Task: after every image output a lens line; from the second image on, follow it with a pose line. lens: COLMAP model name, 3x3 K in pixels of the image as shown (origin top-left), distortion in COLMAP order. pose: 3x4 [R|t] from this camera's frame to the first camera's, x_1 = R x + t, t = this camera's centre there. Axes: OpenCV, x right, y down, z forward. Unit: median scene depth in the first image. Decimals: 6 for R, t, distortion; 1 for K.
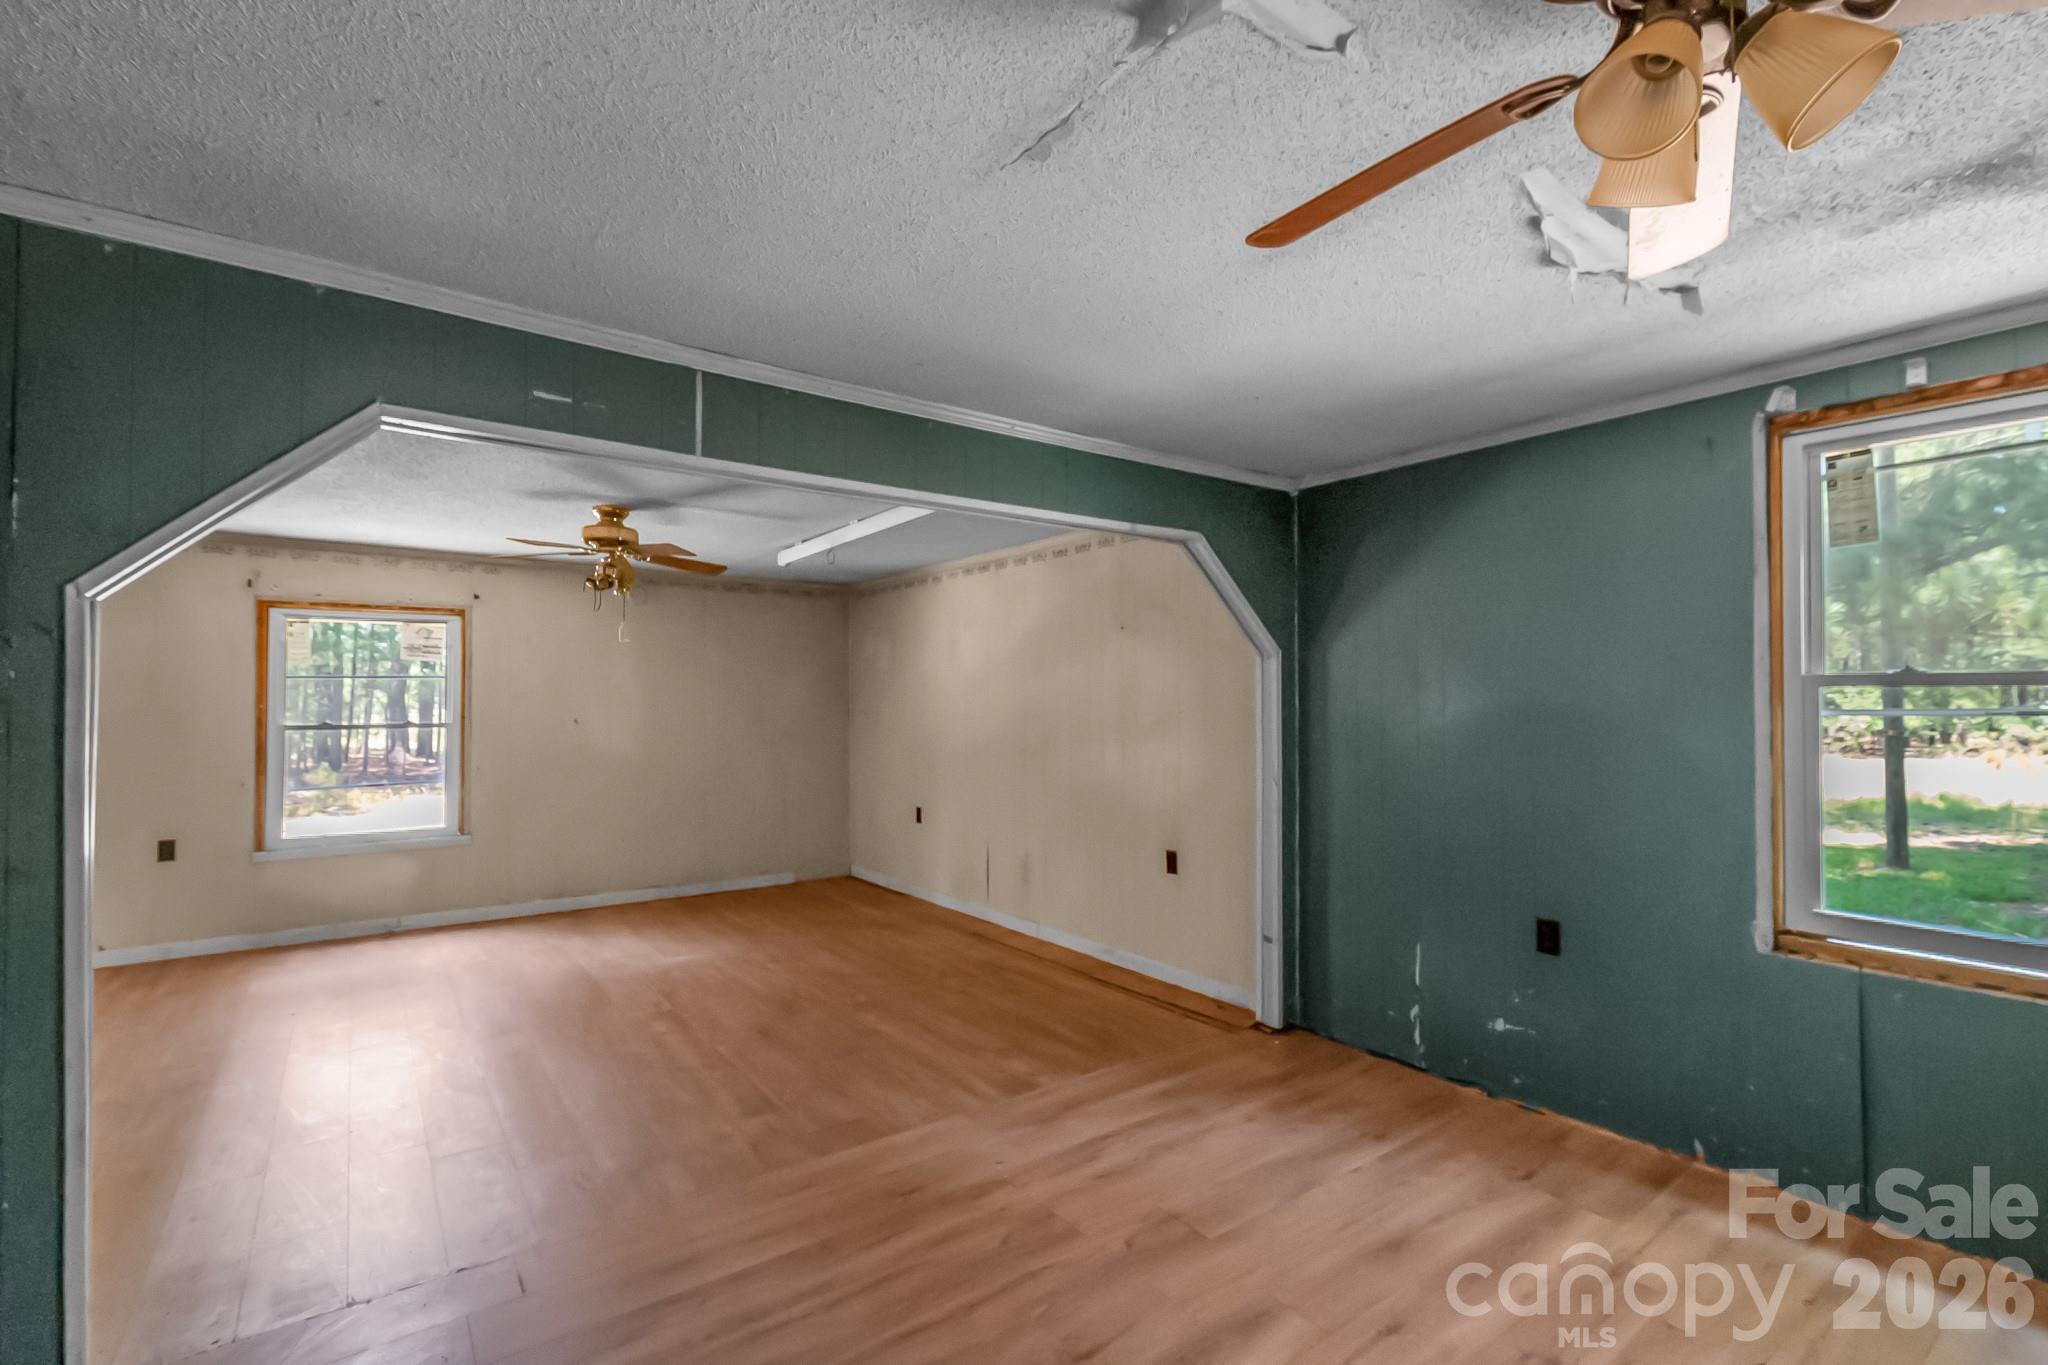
lens RADIAL K [[930.8, 0, 1025.8], [0, 930.8, 693.6], [0, 0, 1]] dist [0.008351, -0.003482]
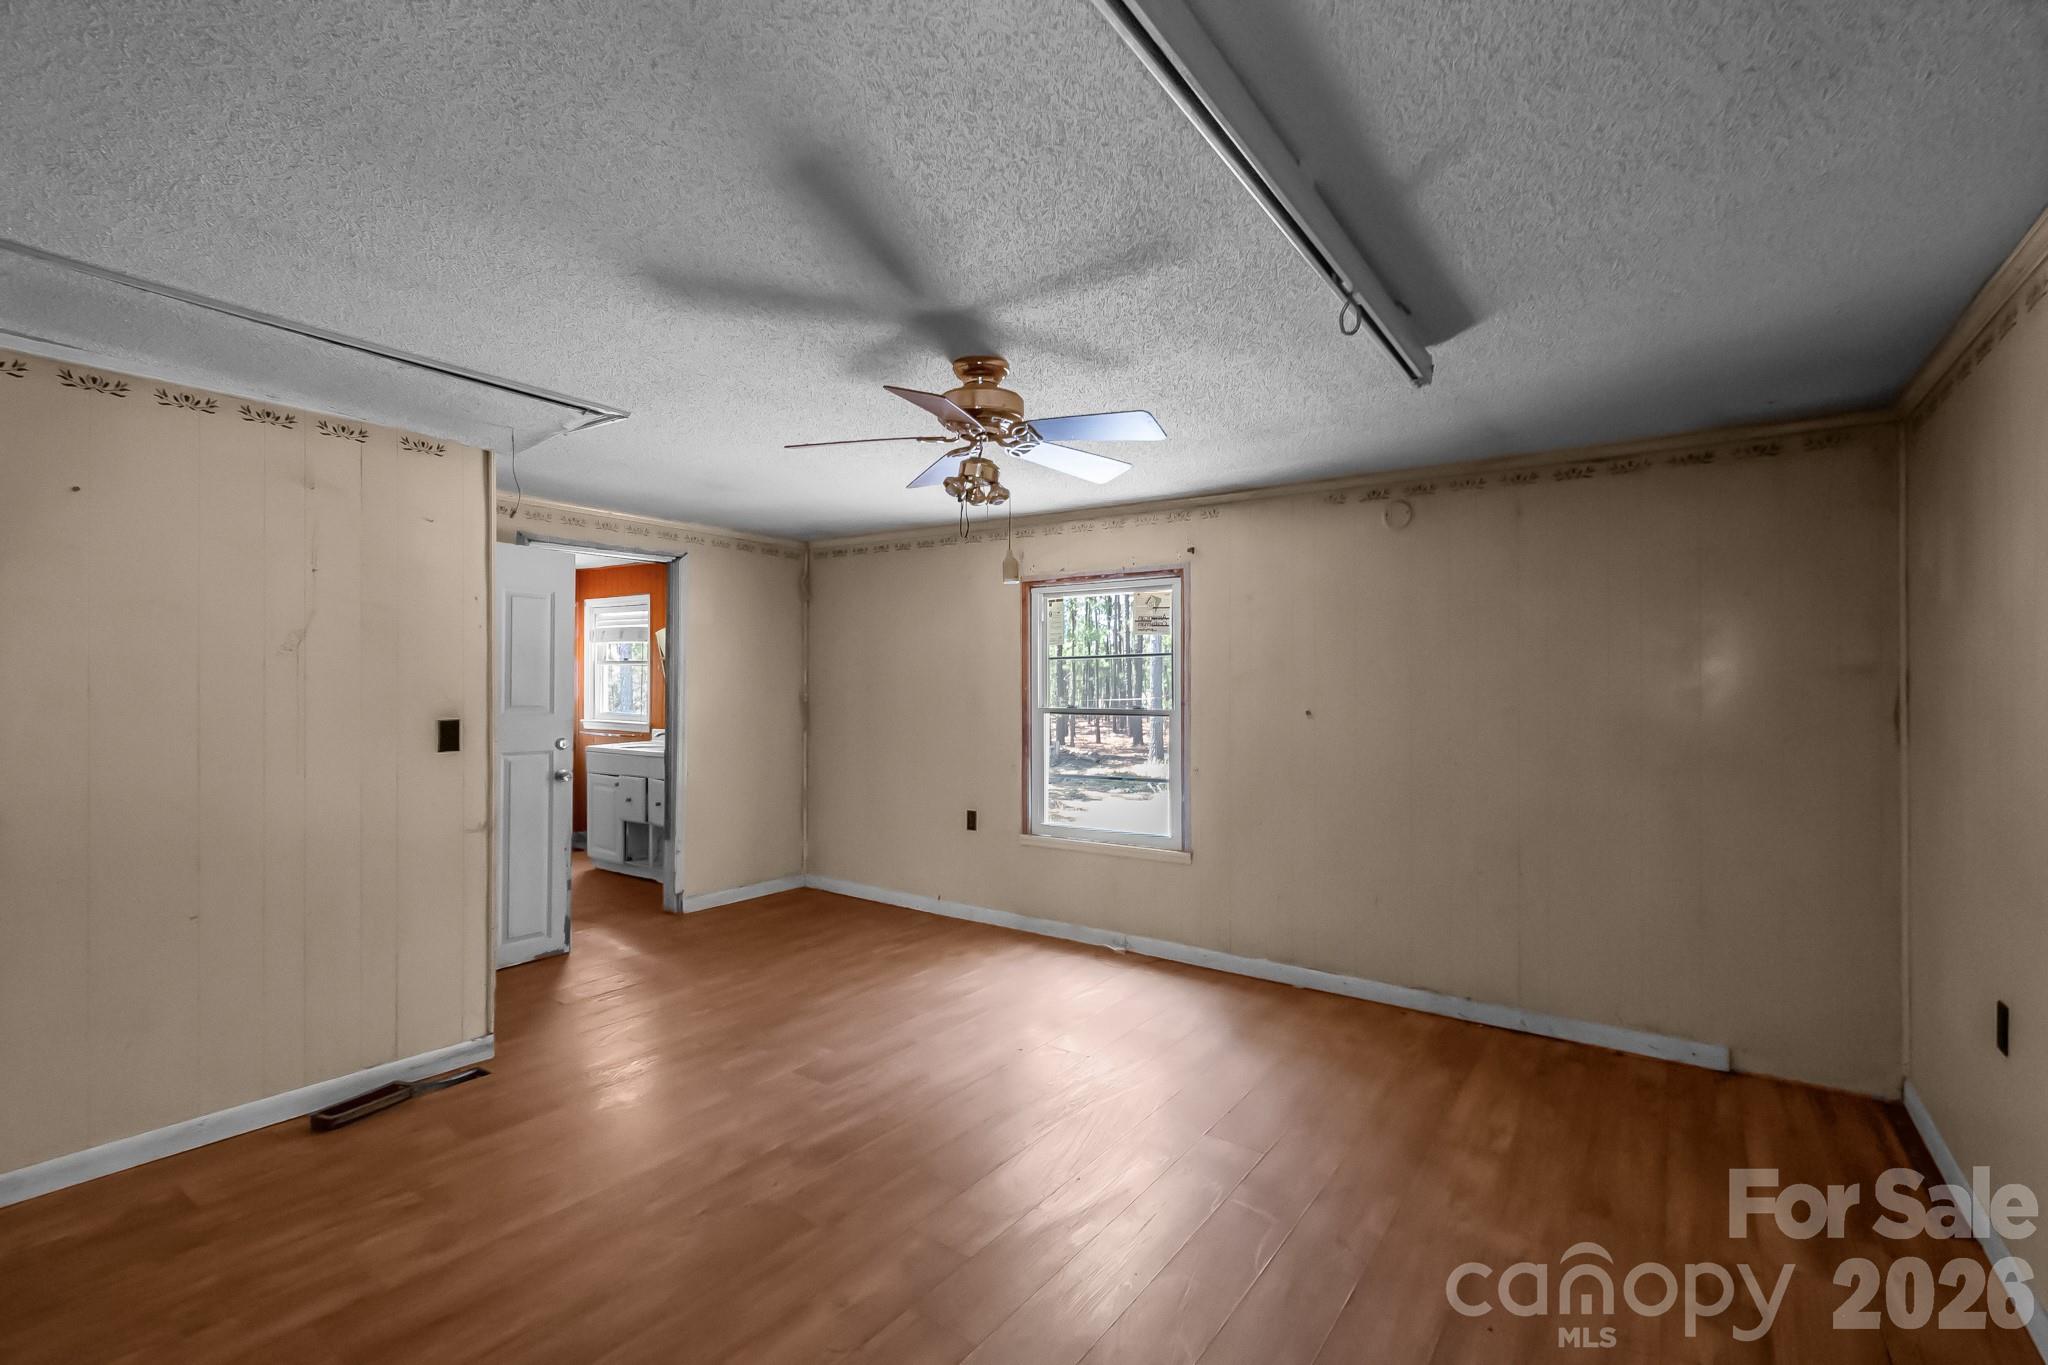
lens RADIAL K [[930.8, 0, 1017.2], [0, 930.8, 680.5], [0, 0, 1]] dist [0.008351, -0.003482]
pose [[0.319158, 0.003346, -0.947696, 0.104206], [0.013198, 0.999881, 0.007975, -0.003112], [0.947610, -0.015054, 0.319076, 0.622607]]
